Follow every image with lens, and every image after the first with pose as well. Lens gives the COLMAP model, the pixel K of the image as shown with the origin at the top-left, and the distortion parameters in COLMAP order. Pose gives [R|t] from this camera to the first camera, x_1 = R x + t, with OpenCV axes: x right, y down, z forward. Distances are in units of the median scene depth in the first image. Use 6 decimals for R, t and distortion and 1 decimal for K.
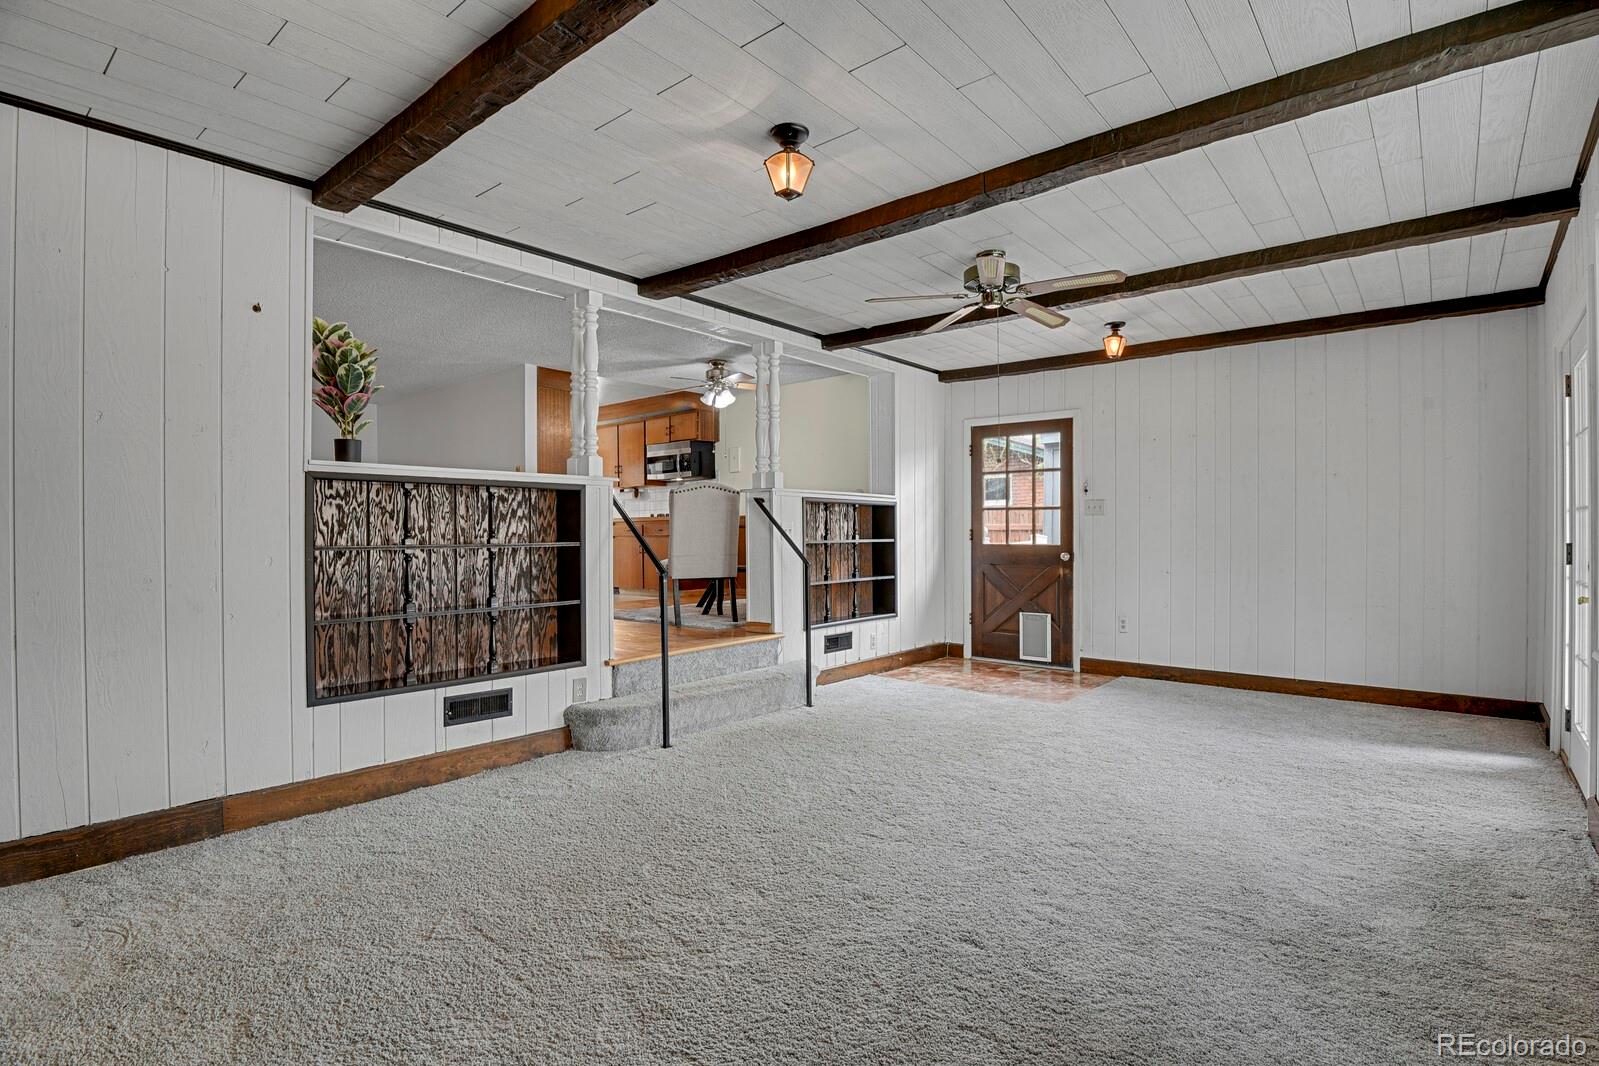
lens RADIAL K [[785.8, 0, 796.9], [0, 785.8, 539.6], [0, 0, 1]] dist [-0.016663, -0.005687]
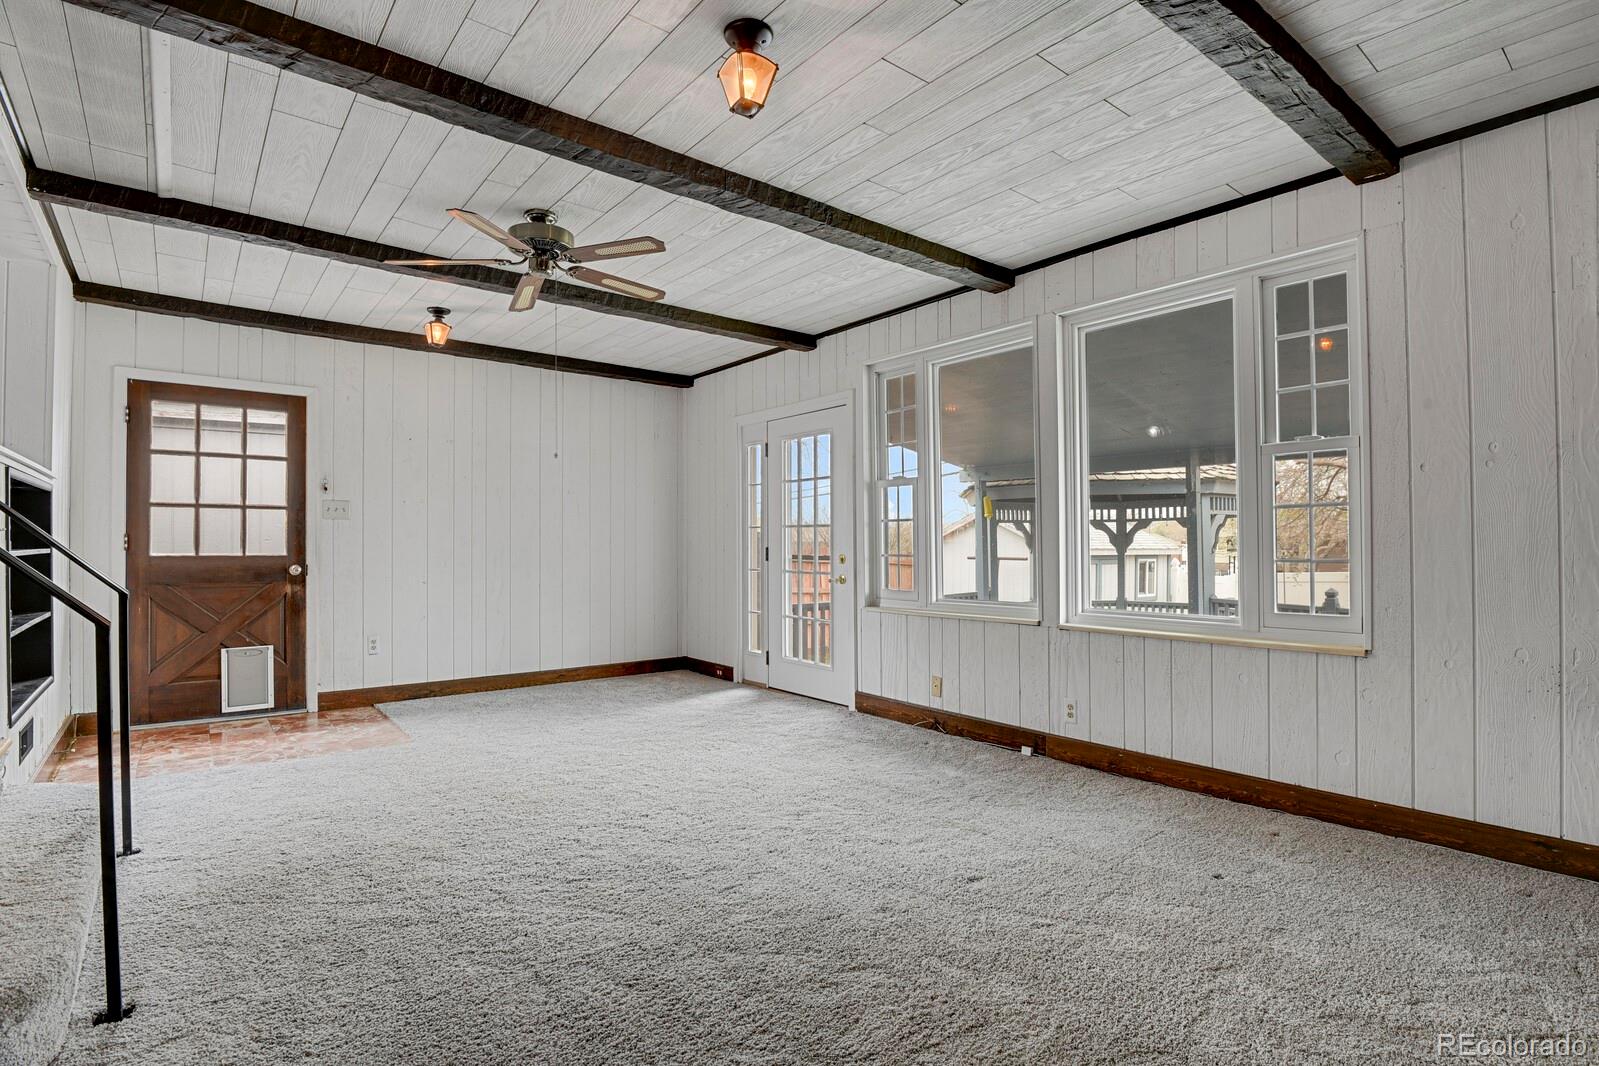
lens RADIAL K [[785.8, 0, 804.9], [0, 785.8, 536.0], [0, 0, 1]] dist [-0.016663, -0.005687]
pose [[0.178398, 0.013880, 0.983861, -0.342395], [0.006019, 0.999866, -0.015197, 0.002694], [-0.983940, 0.008633, 0.178290, 0.354084]]
